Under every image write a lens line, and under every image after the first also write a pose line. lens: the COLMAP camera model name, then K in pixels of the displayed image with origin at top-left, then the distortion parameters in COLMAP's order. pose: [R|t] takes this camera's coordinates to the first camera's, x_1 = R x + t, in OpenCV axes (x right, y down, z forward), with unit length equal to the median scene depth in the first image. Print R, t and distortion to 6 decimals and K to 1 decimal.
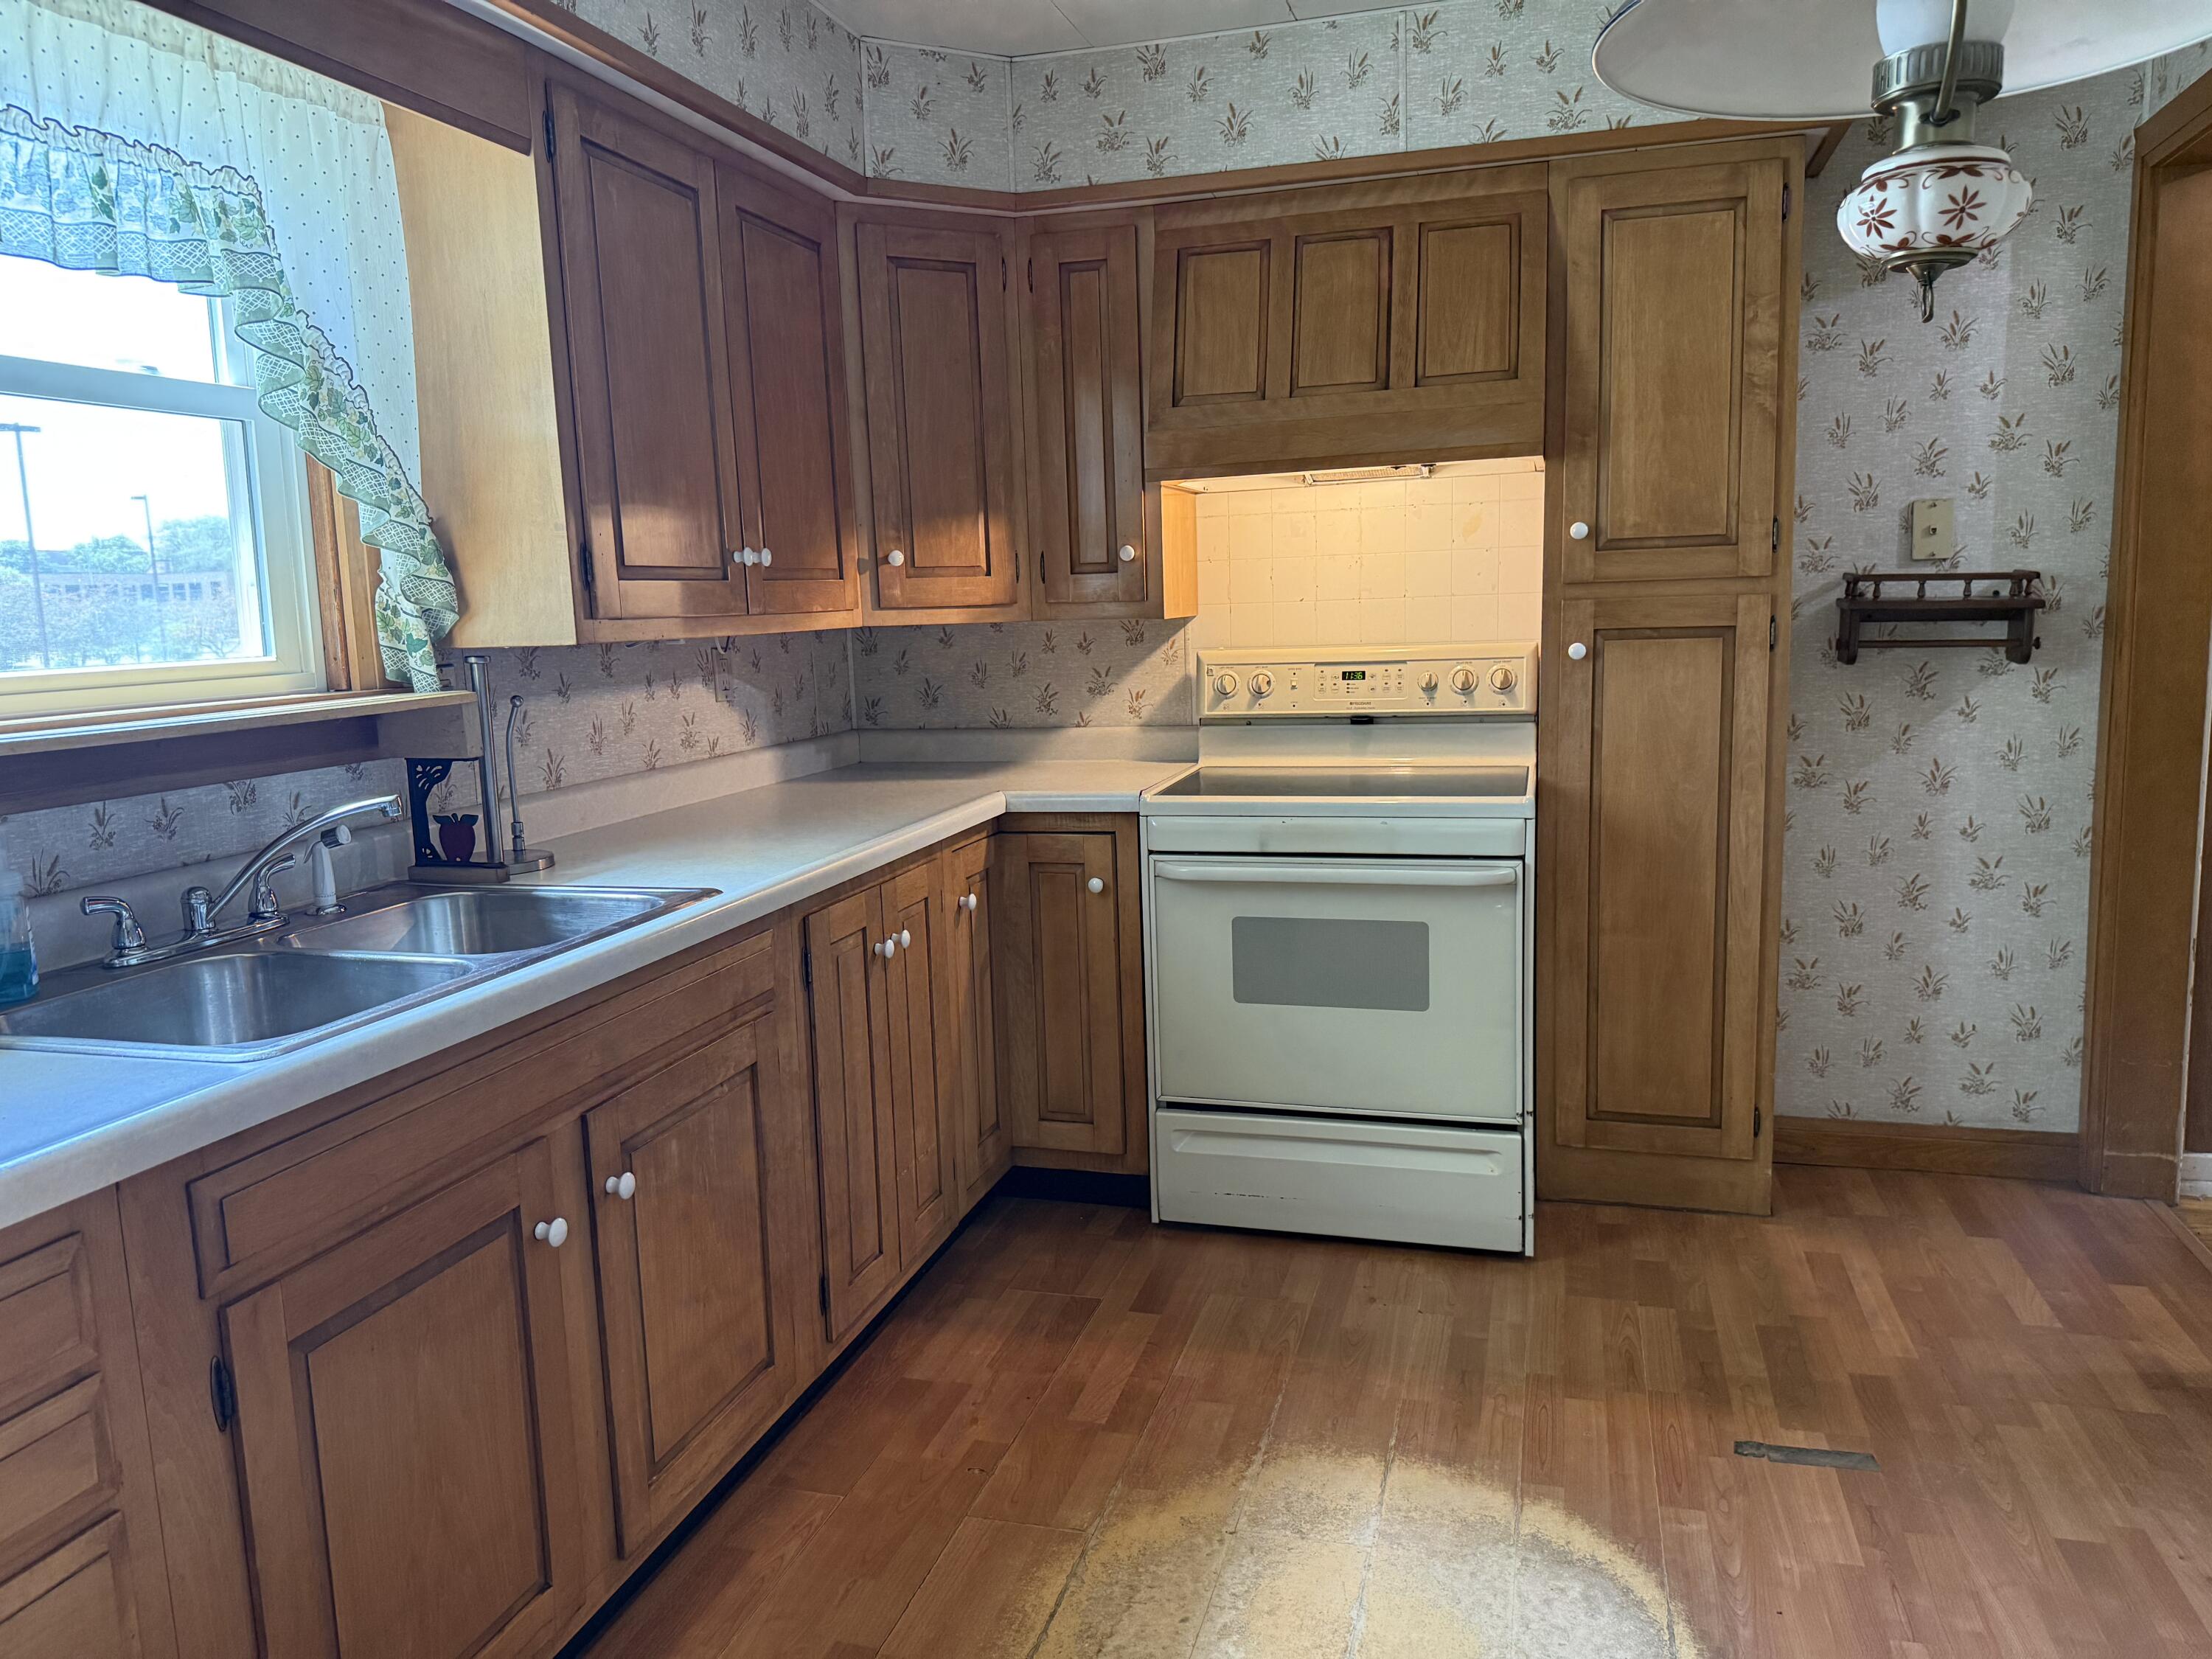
lens RADIAL K [[1547.3, 0, 1108.0], [0, 1547.3, 819.7], [0, 0, 1]] dist [0.000804, -0.004681]
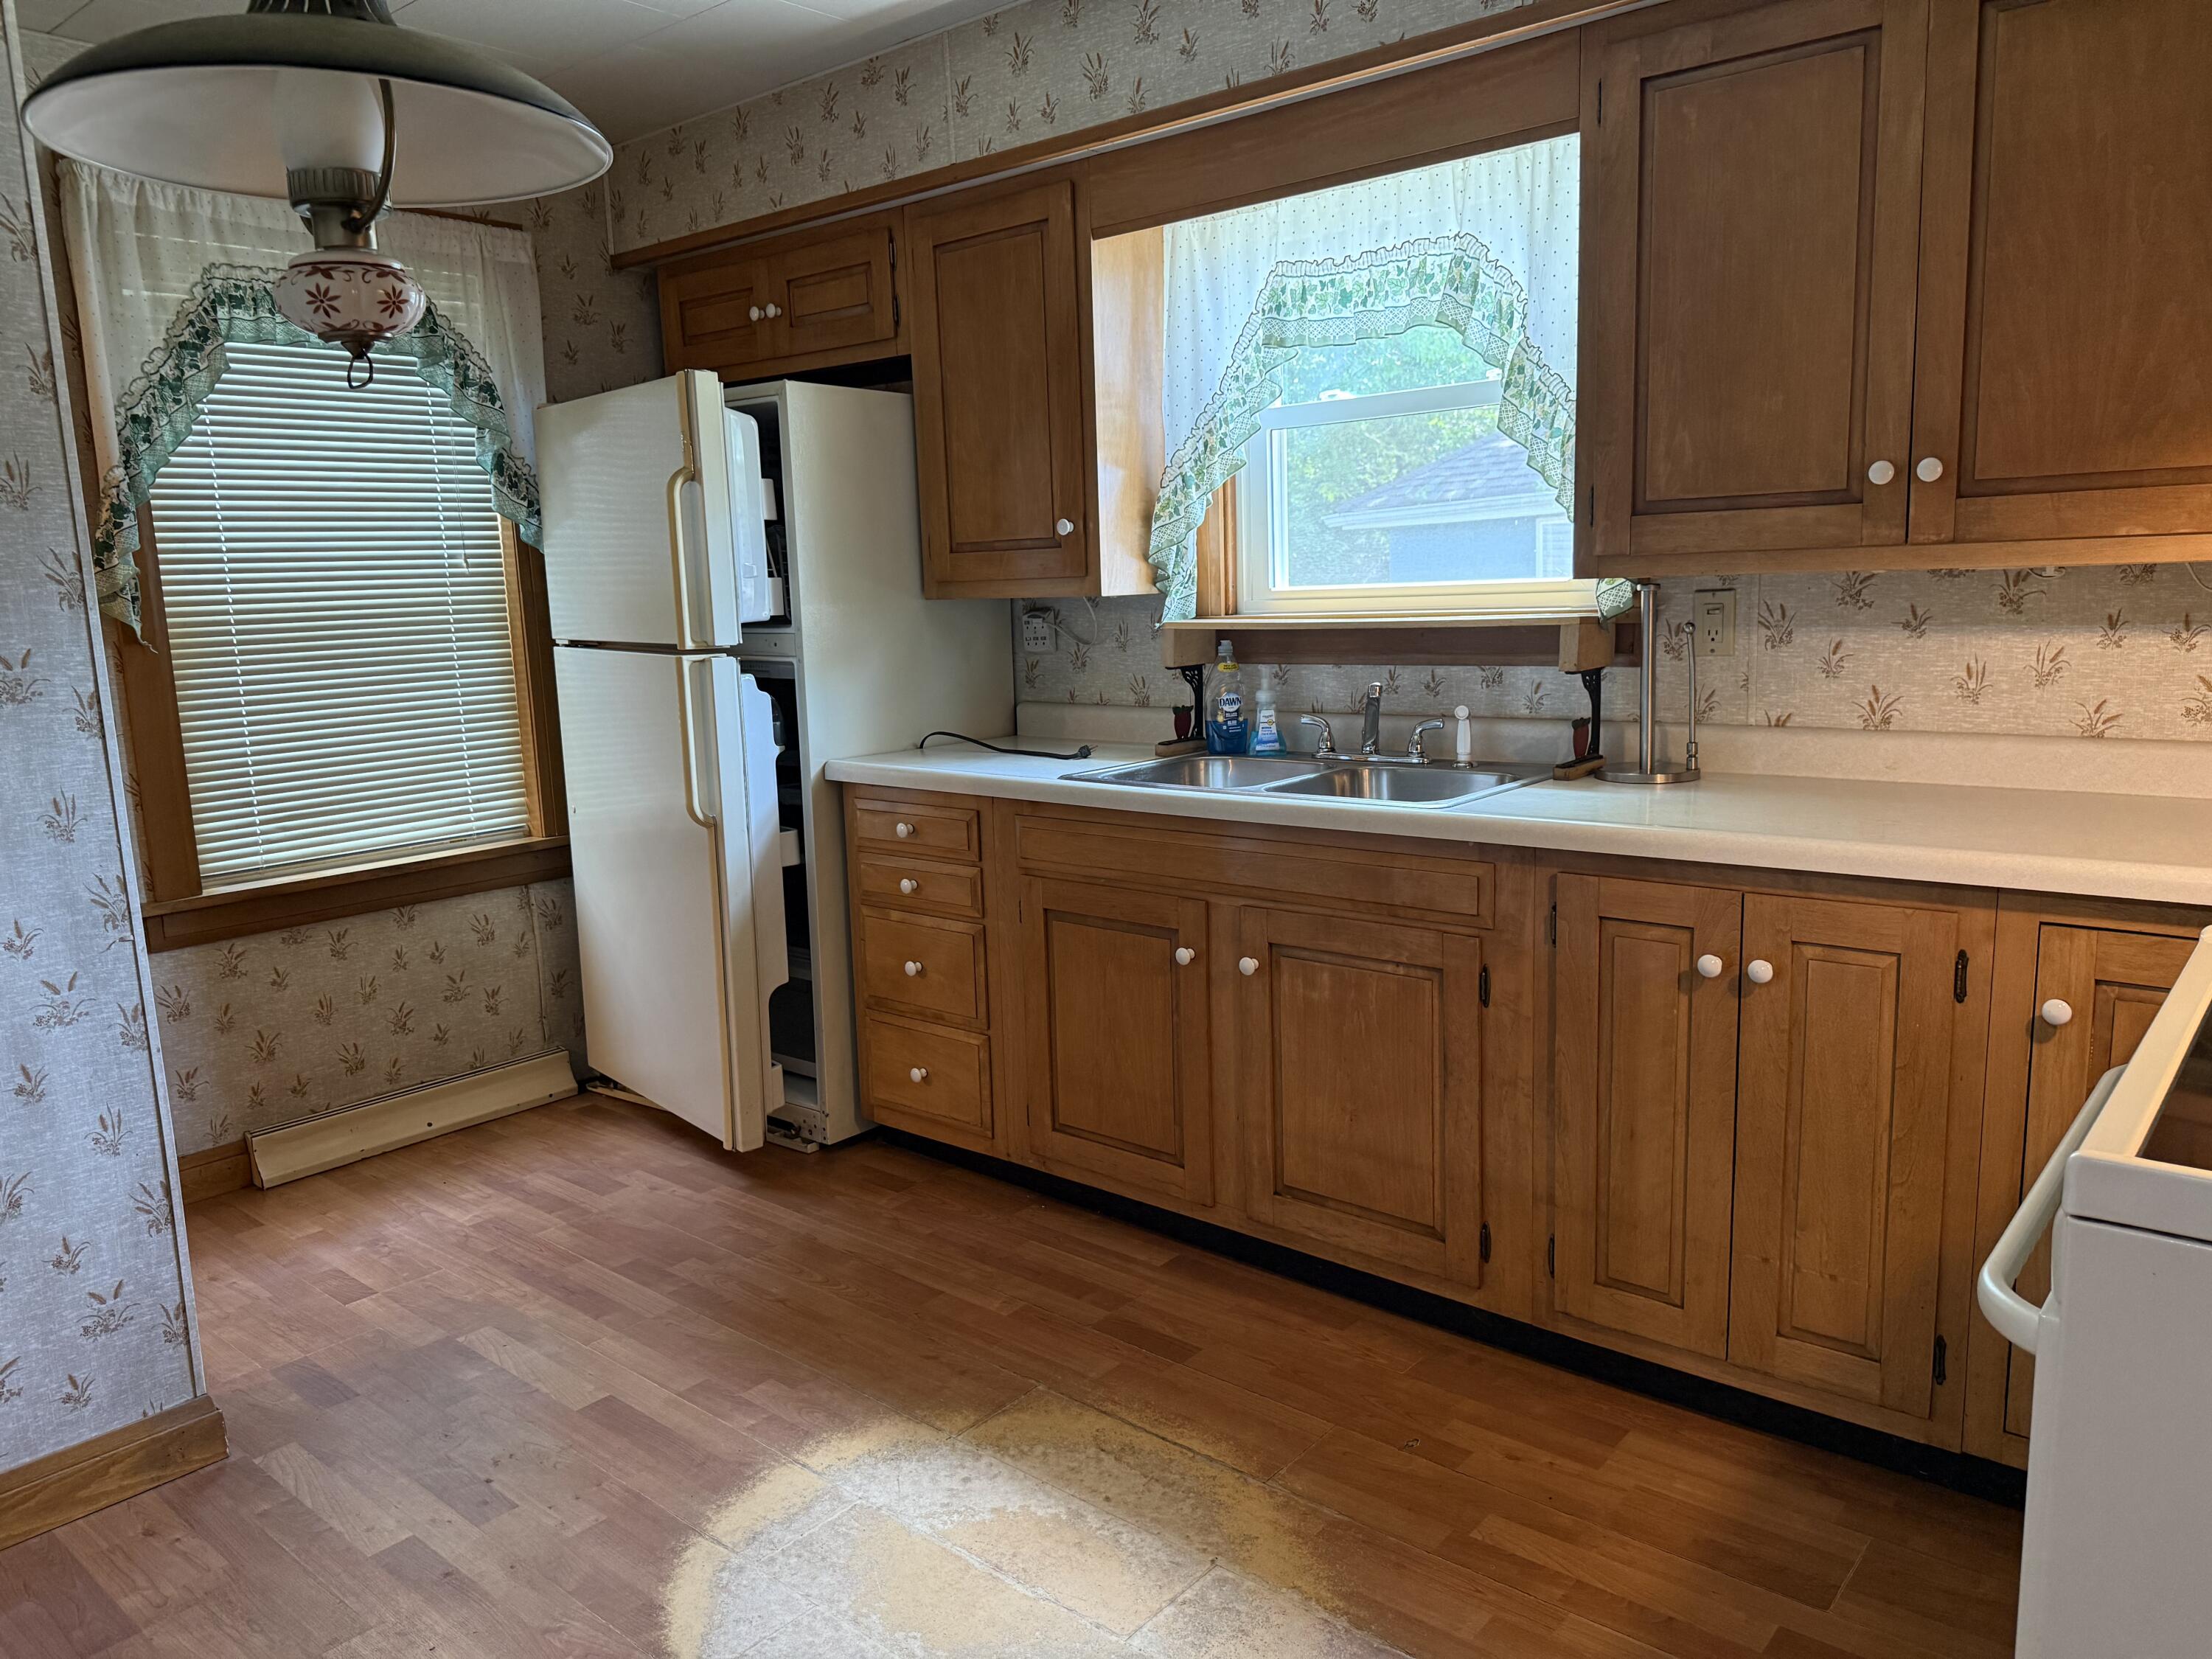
lens RADIAL K [[1547.3, 0, 1109.4], [0, 1547.3, 833.3], [0, 0, 1]] dist [0.000804, -0.004681]
pose [[-0.414223, 0.191637, -0.889772, 0.731663], [-0.081167, 0.965911, 0.245822, -0.164979], [0.906549, 0.174045, -0.384548, 1.044885]]
